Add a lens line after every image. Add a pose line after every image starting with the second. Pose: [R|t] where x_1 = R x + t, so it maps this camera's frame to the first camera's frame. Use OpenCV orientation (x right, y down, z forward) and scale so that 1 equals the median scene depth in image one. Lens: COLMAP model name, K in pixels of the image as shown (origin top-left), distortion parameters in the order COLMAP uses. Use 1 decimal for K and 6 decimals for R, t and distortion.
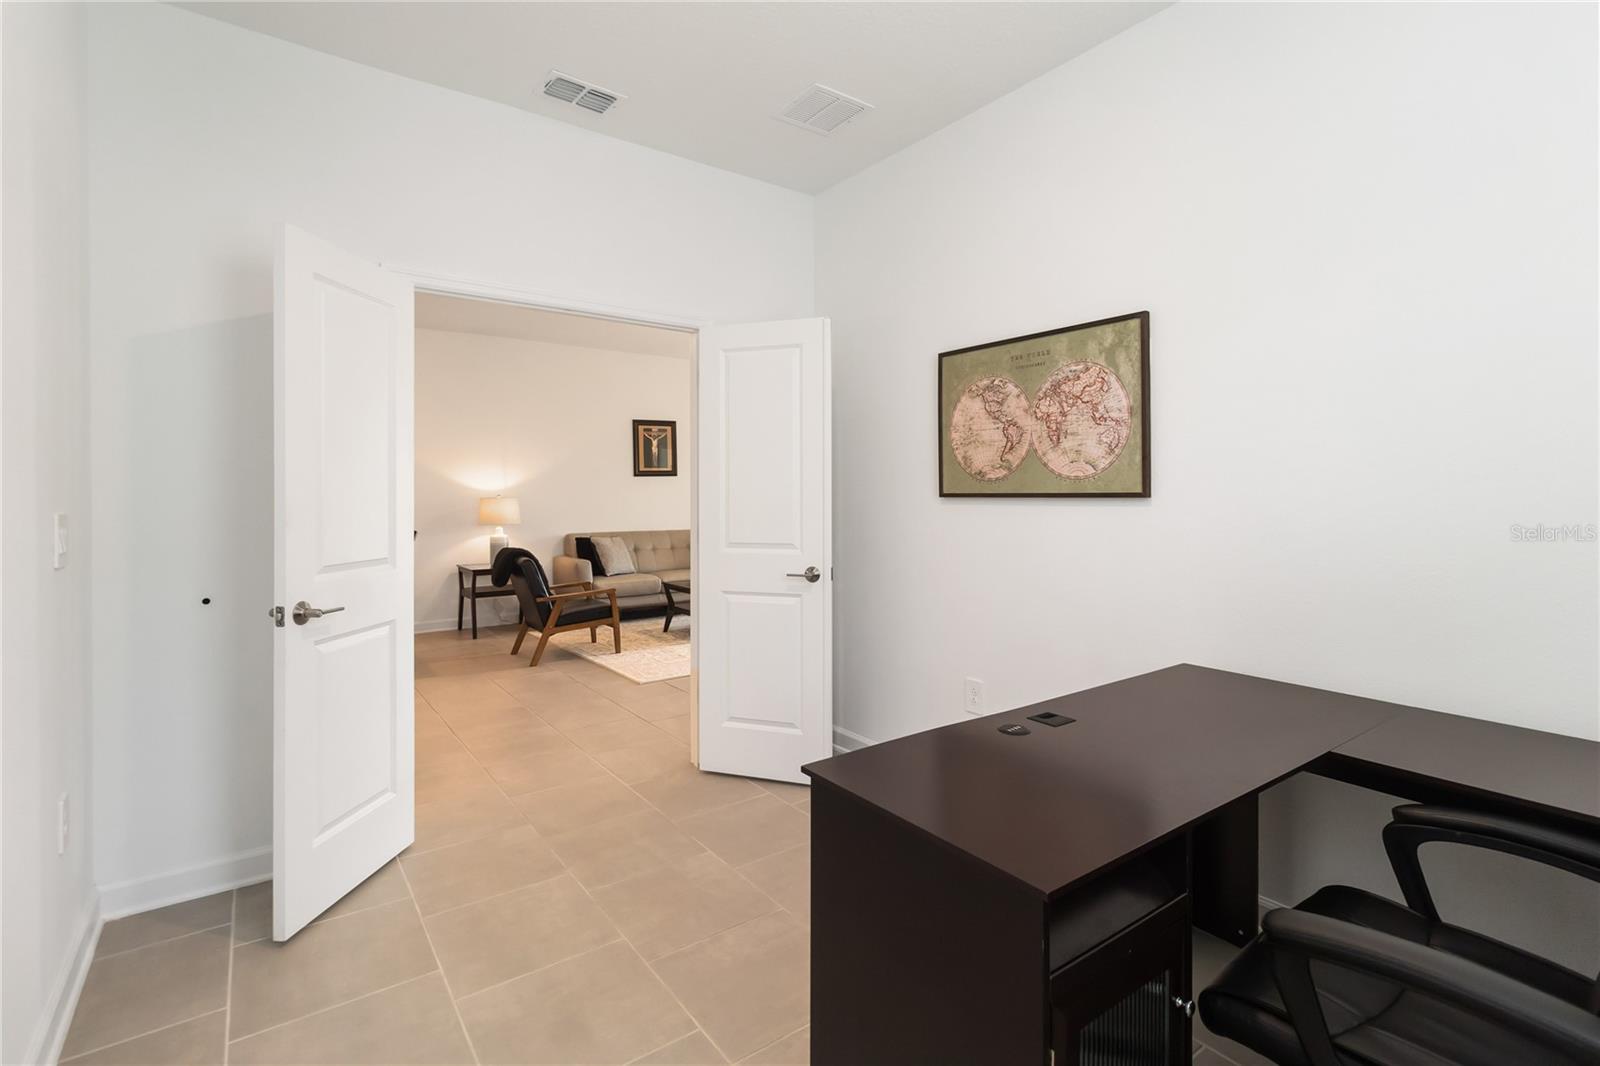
lens RADIAL K [[745.4, 0, 779.3], [0, 745.4, 493.4], [0, 0, 1]] dist [-0.006408, -0.000245]
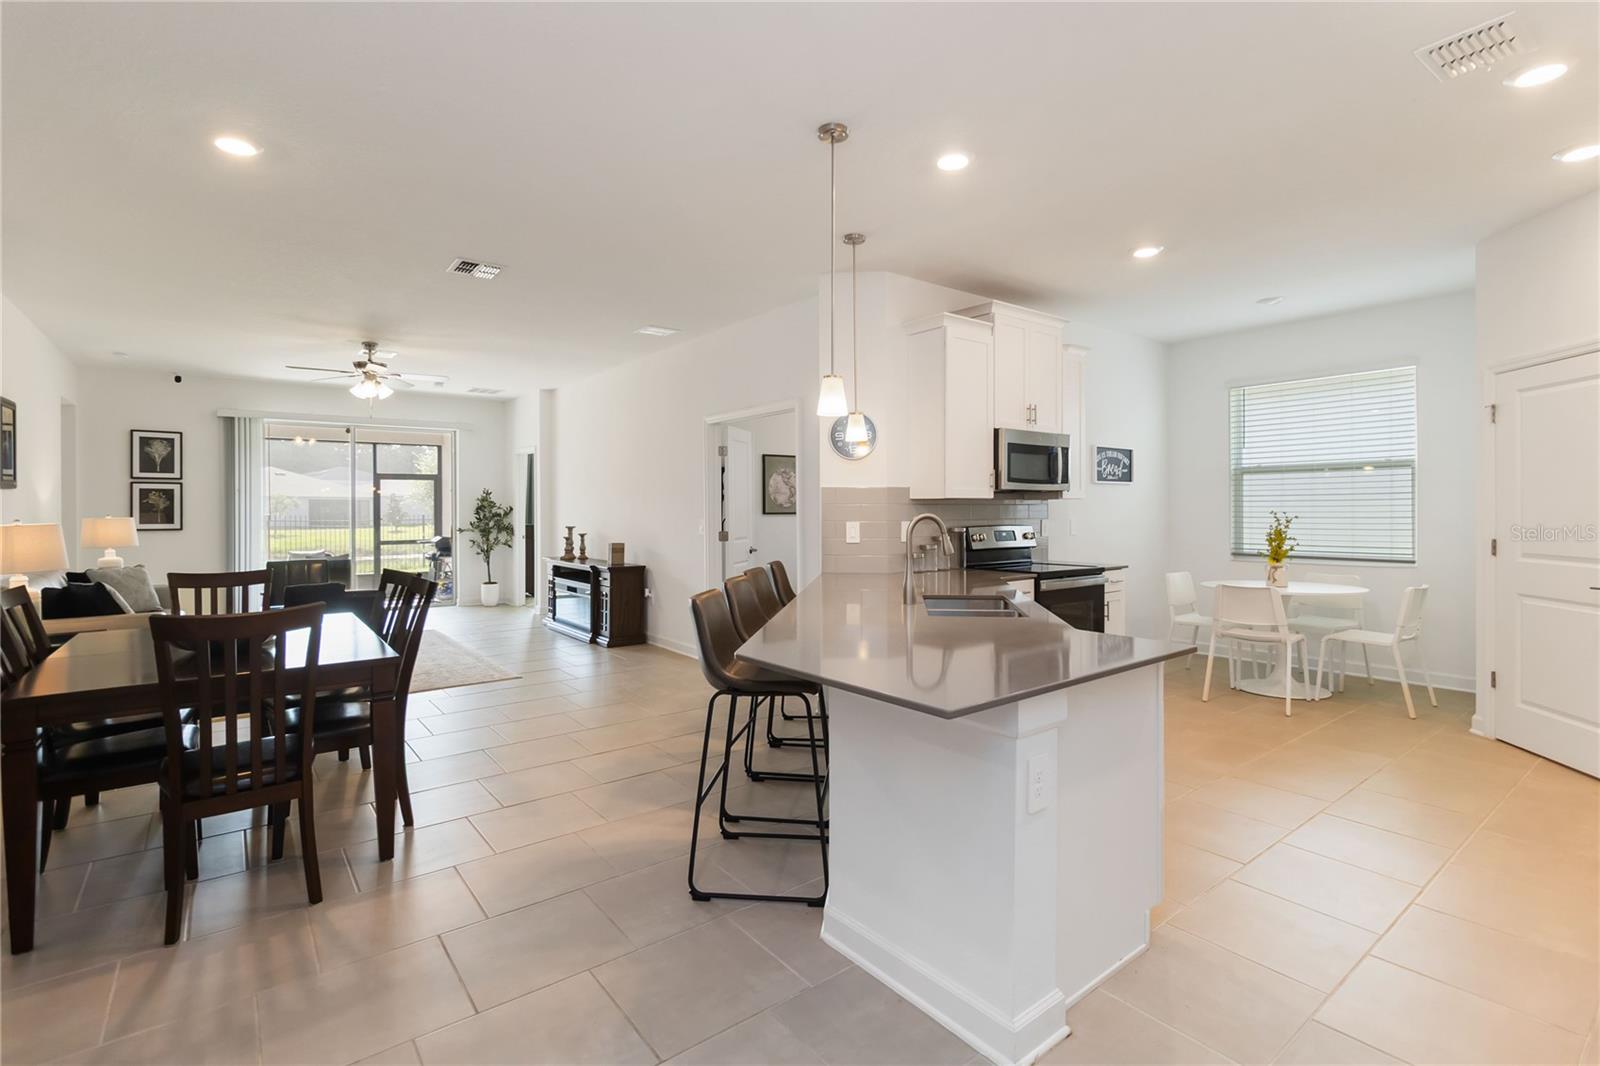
lens RADIAL K [[745.4, 0, 800.6], [0, 745.4, 520.8], [0, 0, 1]] dist [-0.006408, -0.000245]
pose [[-0.045699, -0.011546, 0.998889, -0.913059], [0.003144, 0.999927, 0.011702, -0.000693], [-0.998950, 0.003676, -0.045659, 0.416418]]
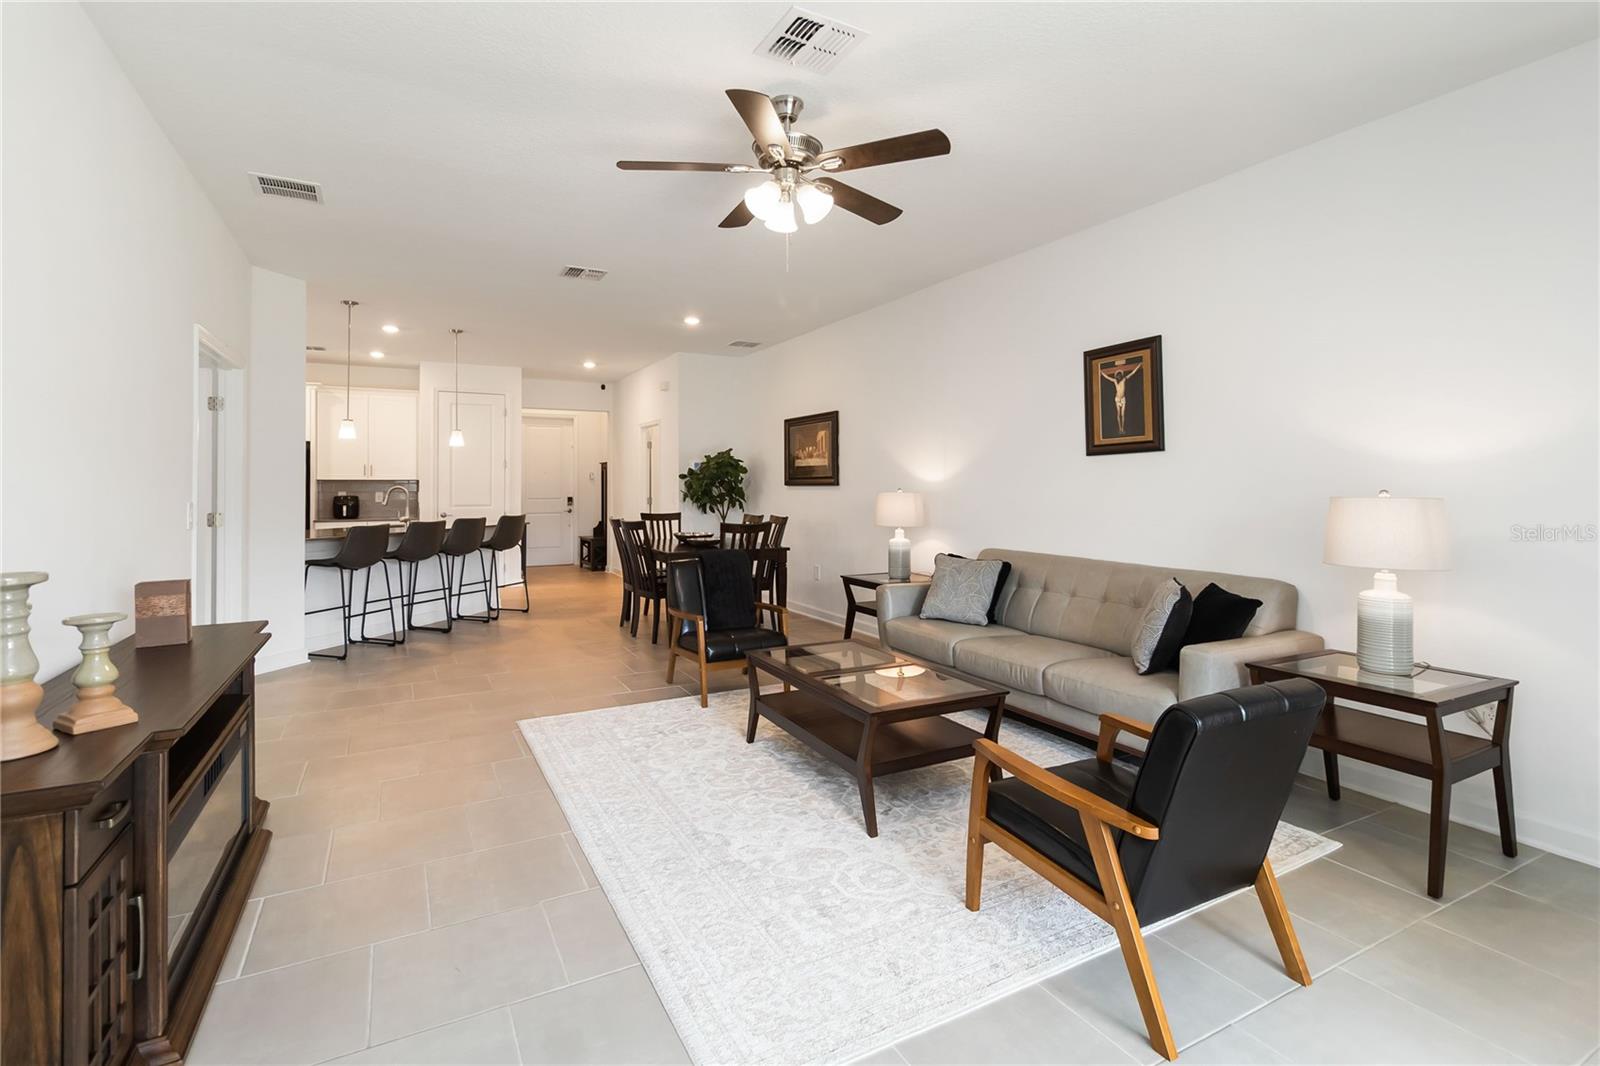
lens RADIAL K [[745.4, 0, 782.0], [0, 745.4, 468.5], [0, 0, 1]] dist [-0.006408, -0.000245]
pose [[-0.144786, -0.020626, -0.989248, 0.413164], [-0.007899, 0.999775, -0.019689, -0.001434], [0.989432, 0.004964, -0.144916, 0.951818]]
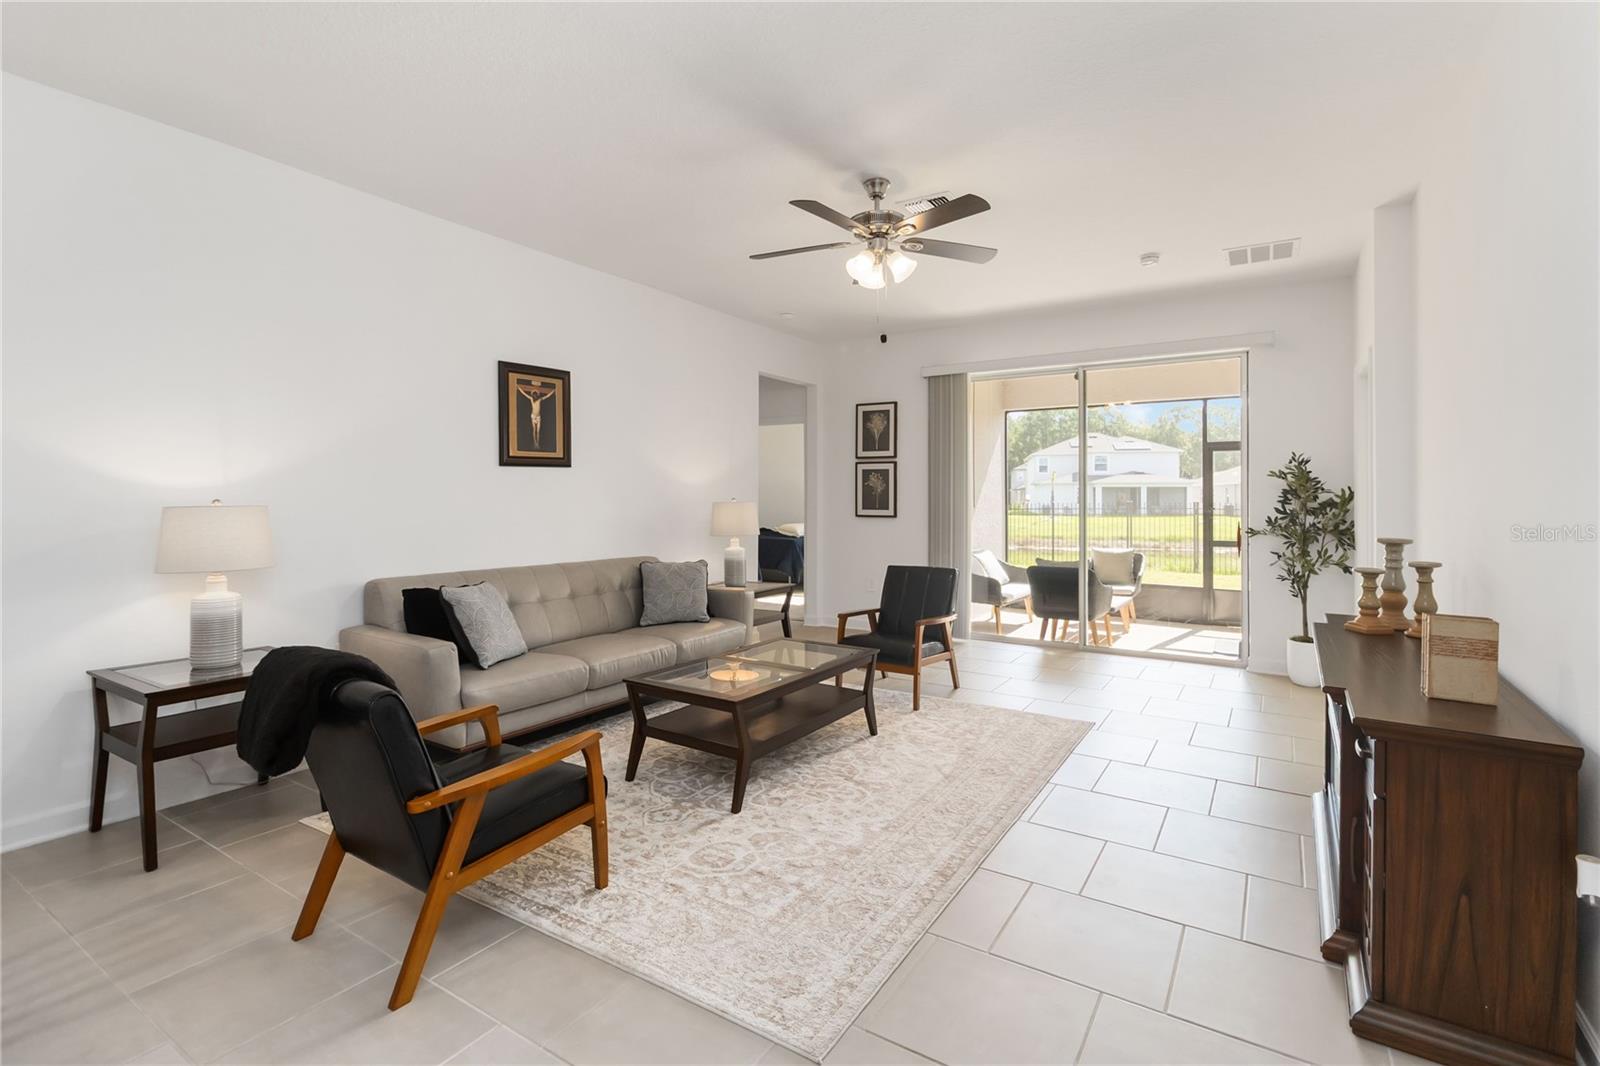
lens RADIAL K [[745.4, 0, 797.5], [0, 745.4, 495.1], [0, 0, 1]] dist [-0.006408, -0.000245]
pose [[0.926840, 0.006069, 0.375407, -0.218709], [-0.005212, 0.999981, -0.003298, -0.001171], [-0.375420, 0.001100, 0.926854, 0.463827]]
